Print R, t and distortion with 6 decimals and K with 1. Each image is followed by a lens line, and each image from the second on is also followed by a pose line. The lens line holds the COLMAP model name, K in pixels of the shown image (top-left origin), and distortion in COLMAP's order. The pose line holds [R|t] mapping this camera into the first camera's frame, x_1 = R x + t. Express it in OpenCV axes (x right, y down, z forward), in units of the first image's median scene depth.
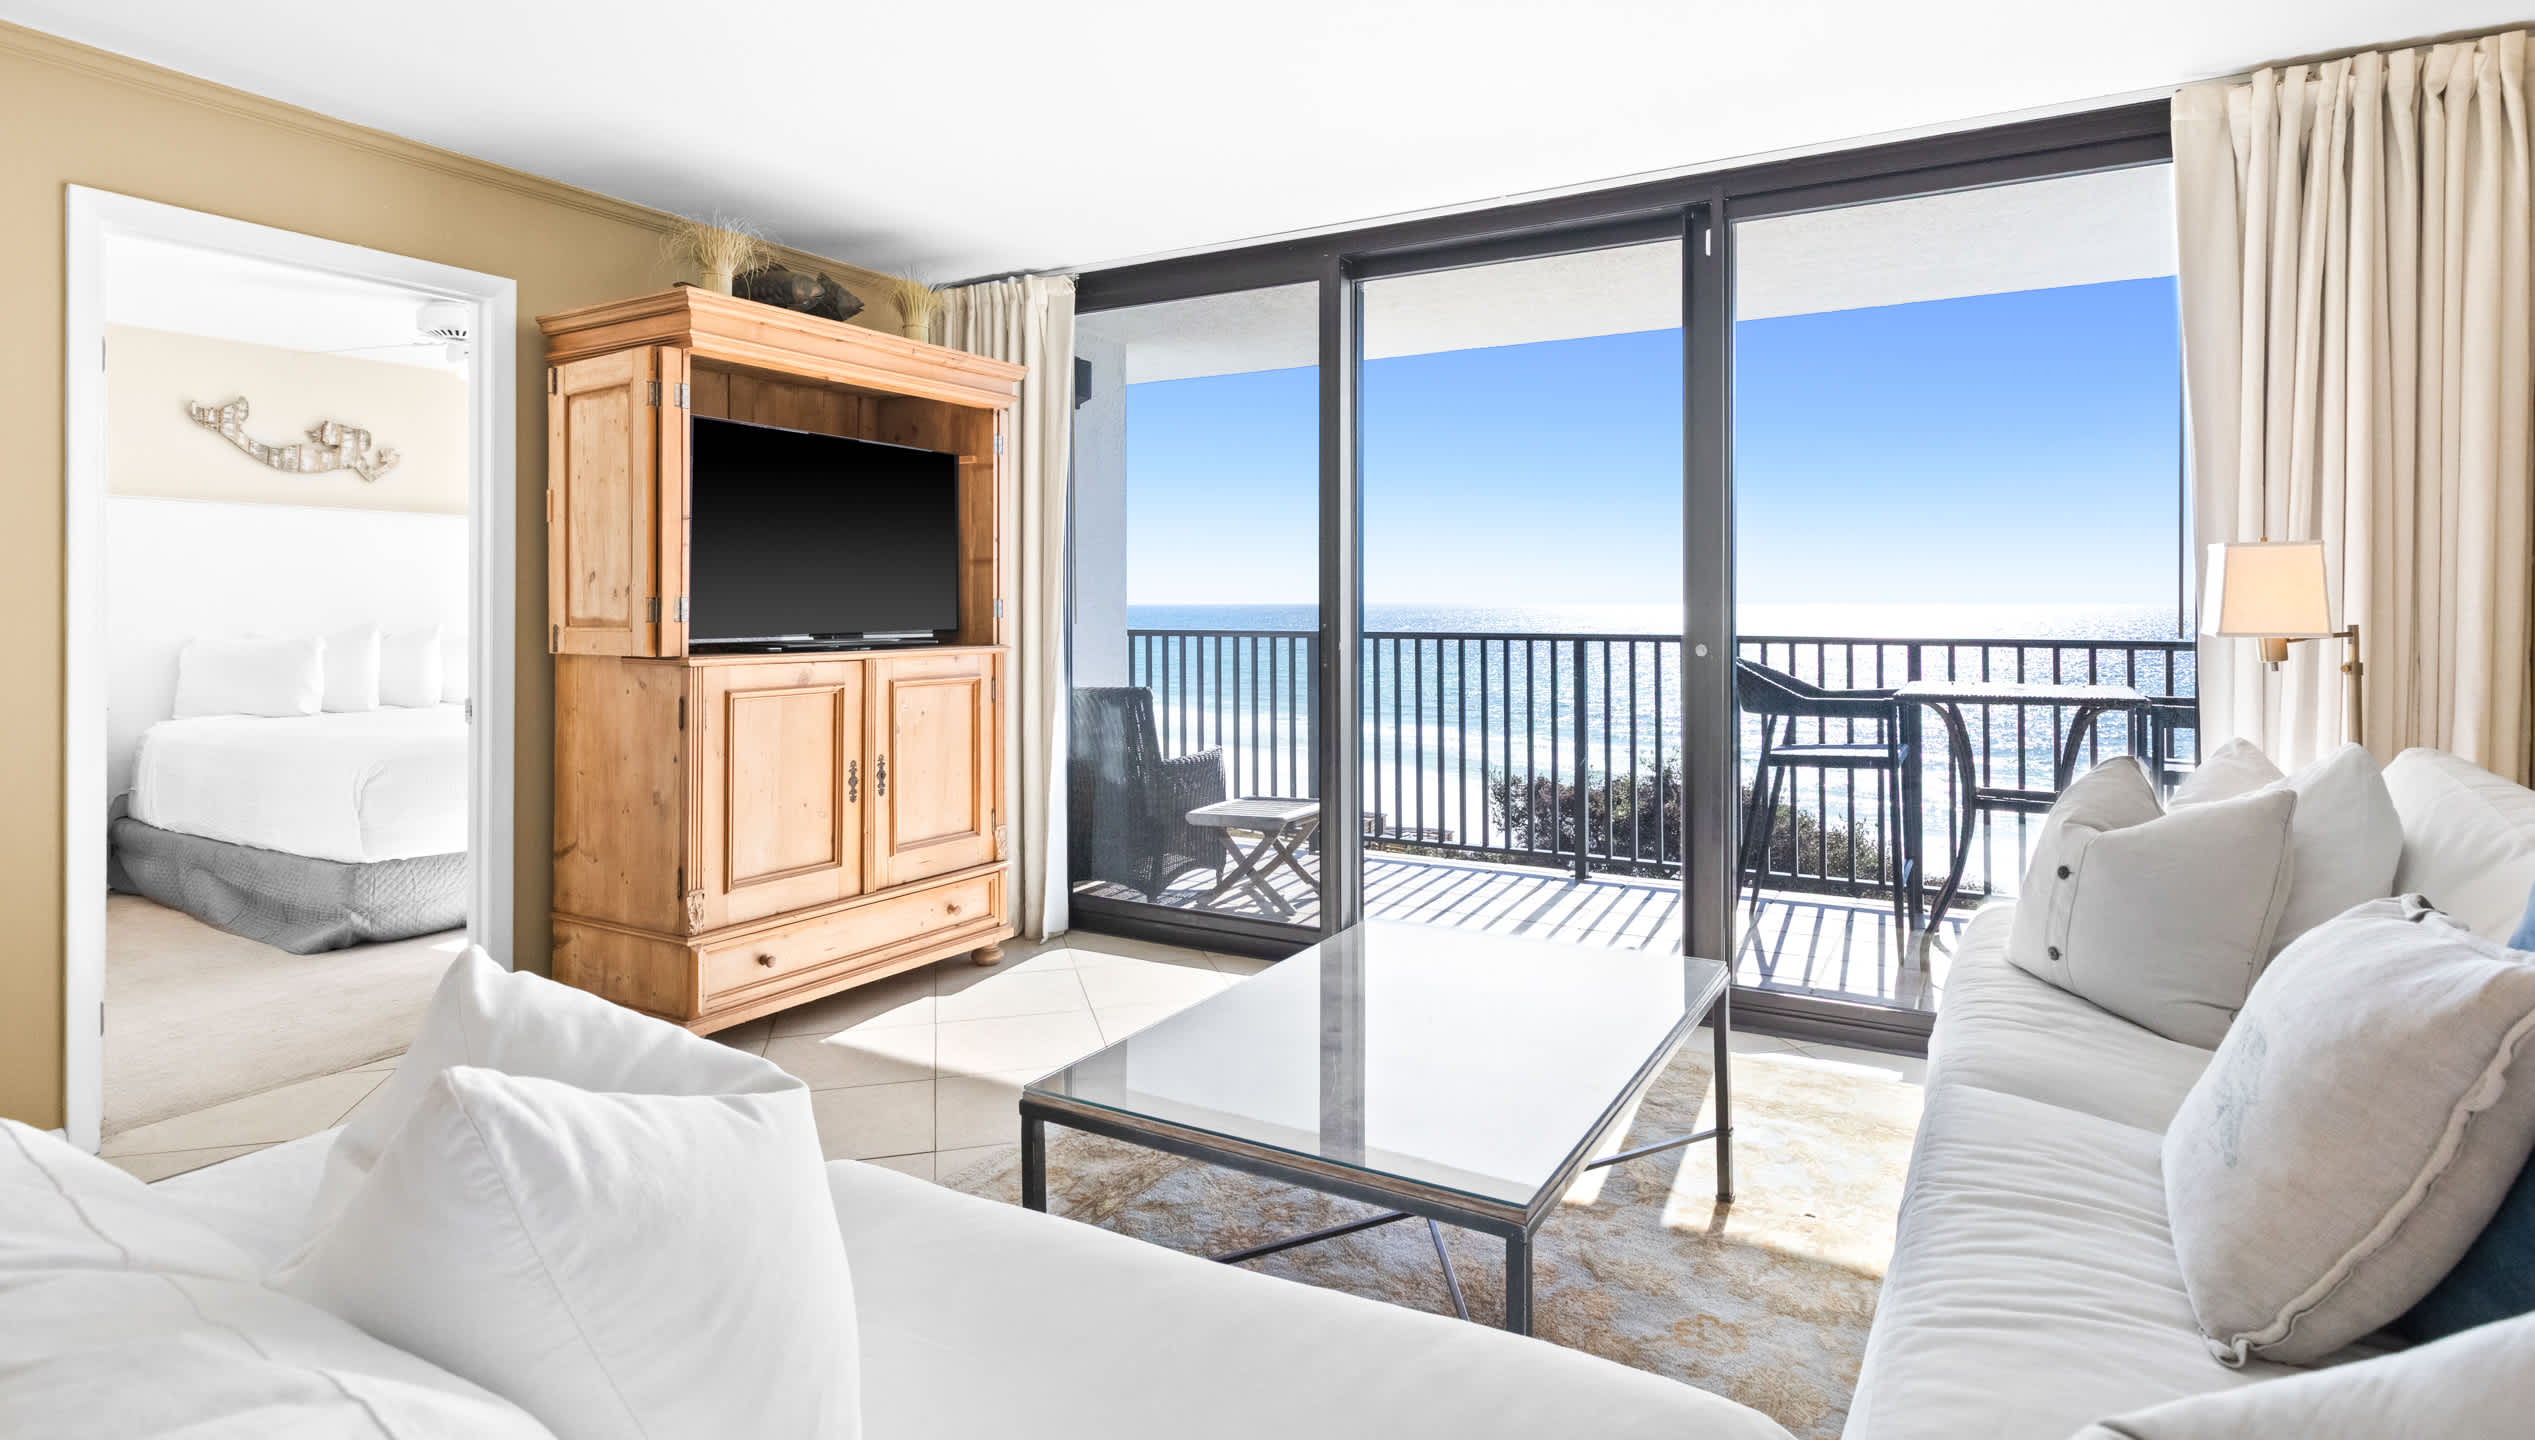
lens RADIAL K [[1305.0, 0, 1274.3], [0, 1305.0, 713.6], [0, 0, 1]] dist [0.007481, 0.001570]
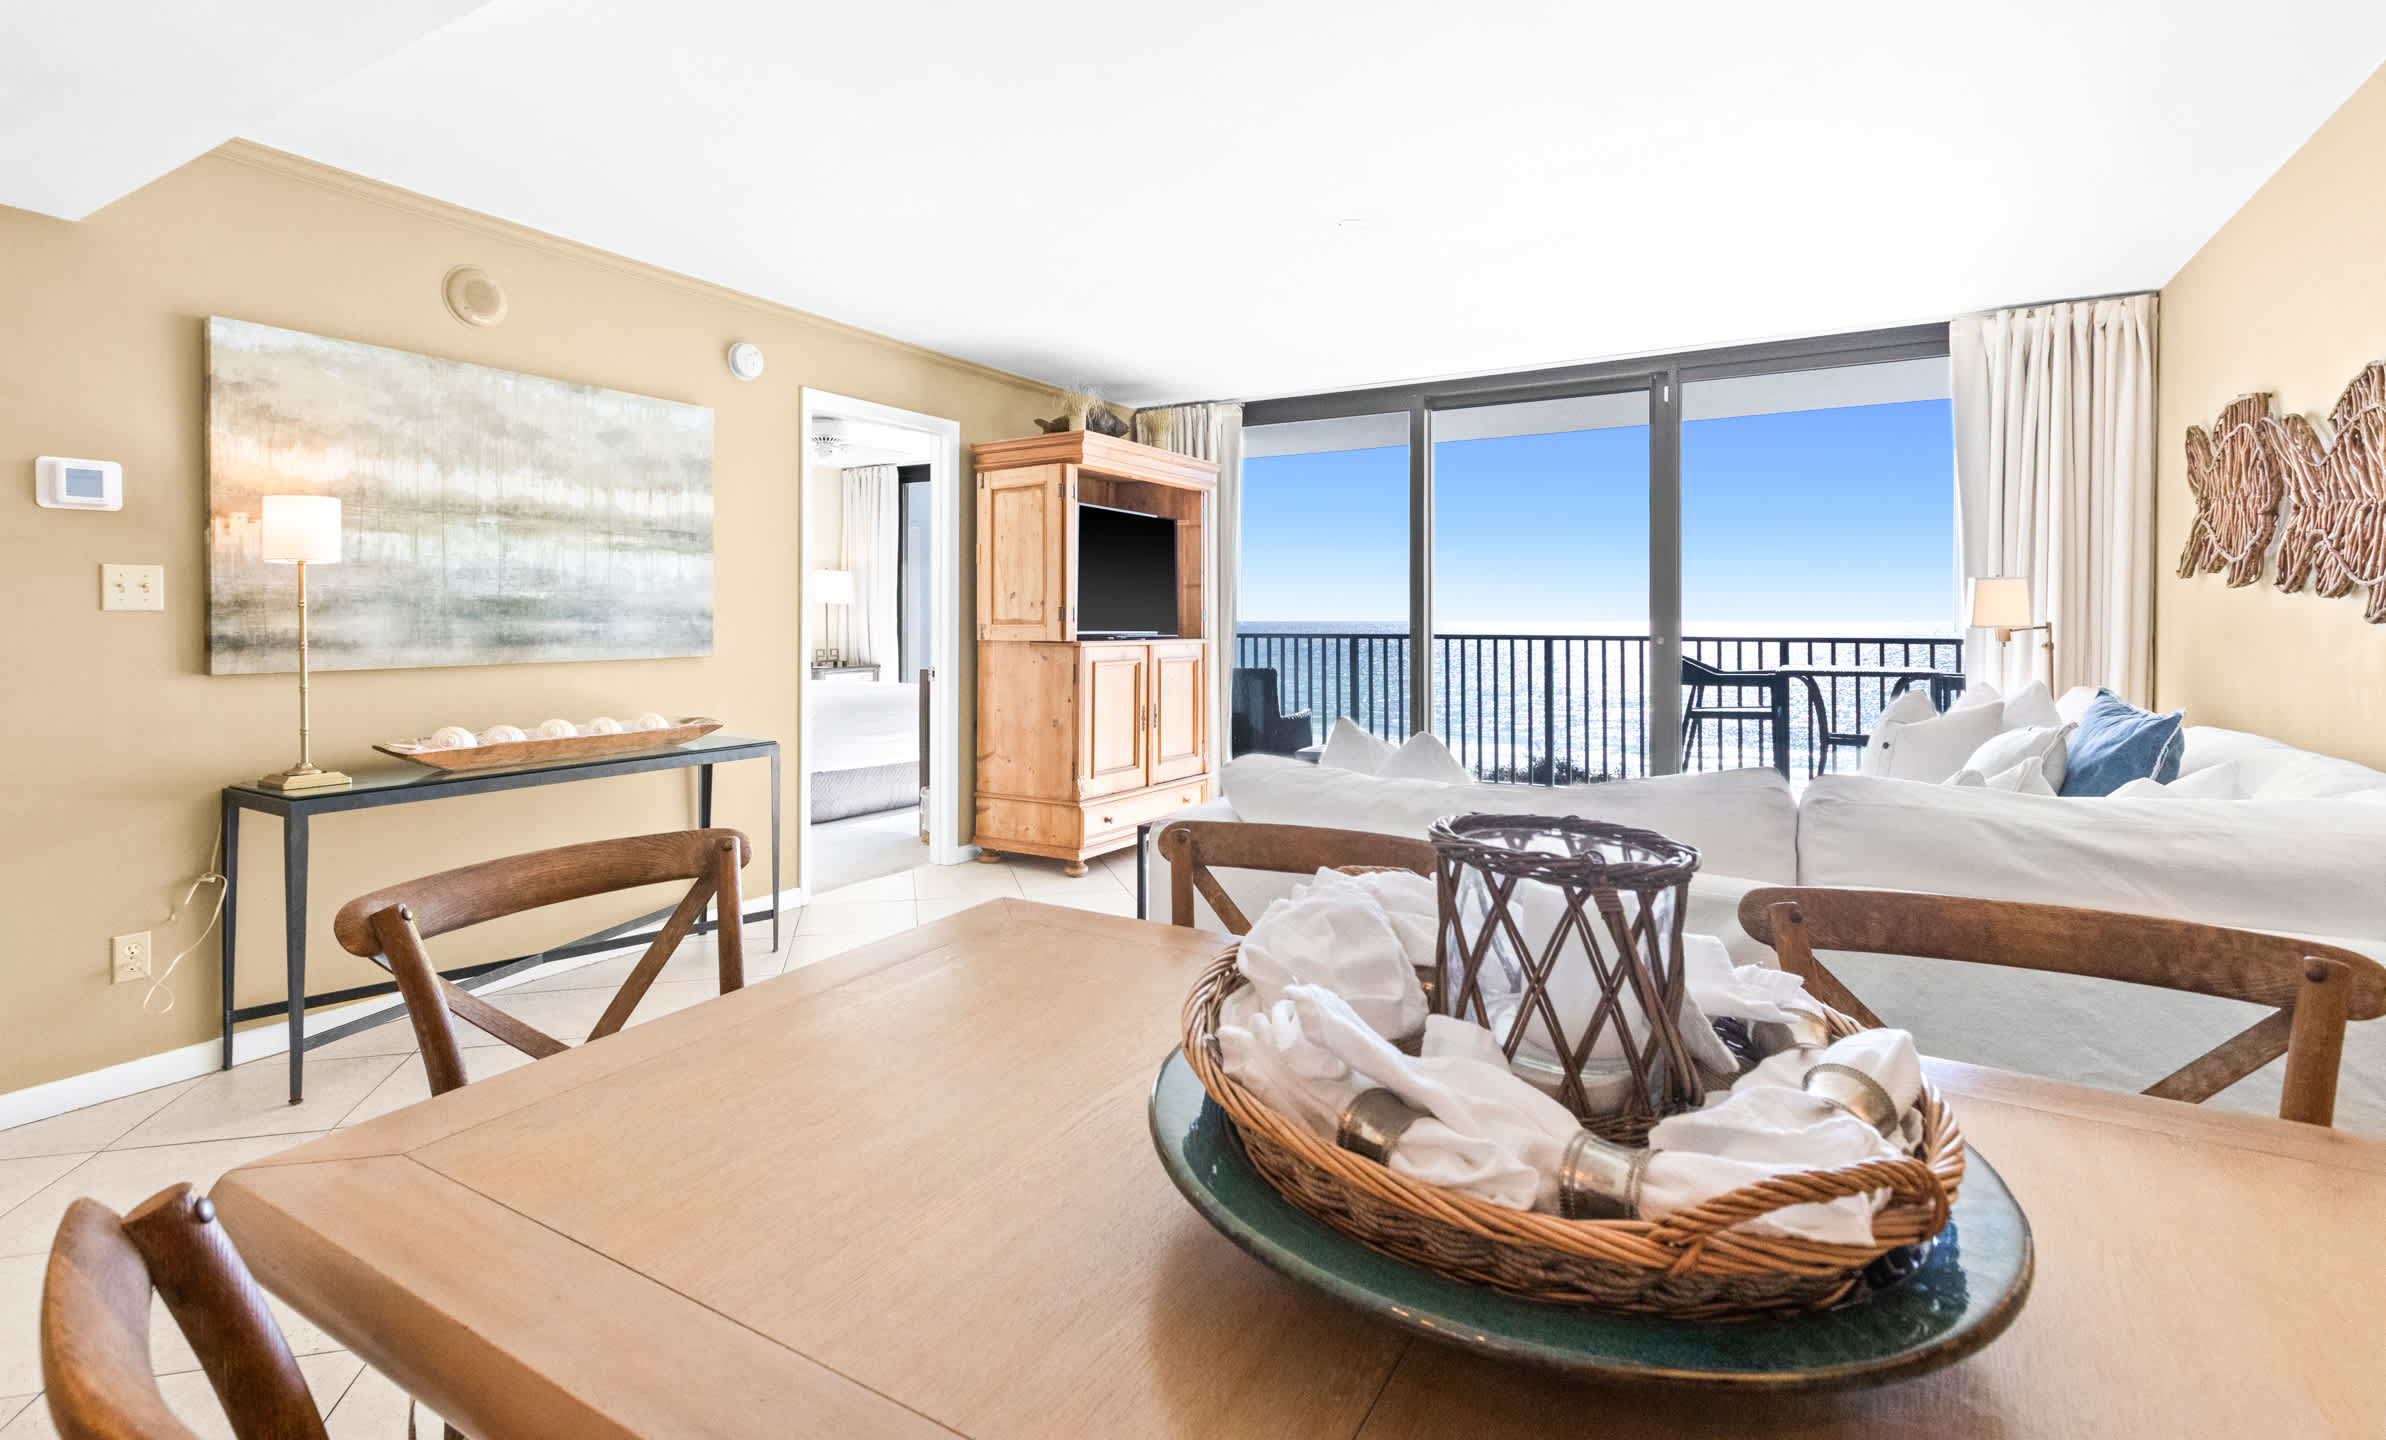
lens RADIAL K [[1098.2, 0, 1179.3], [0, 1098.2, 705.0], [0, 0, 1]] dist [0.024196, 0.000082]
pose [[0.999652, 0.003927, -0.026073, -0.238694], [-0.004074, 0.999976, -0.005582, 0.042529], [0.026051, 0.005686, 0.999644, -0.400154]]
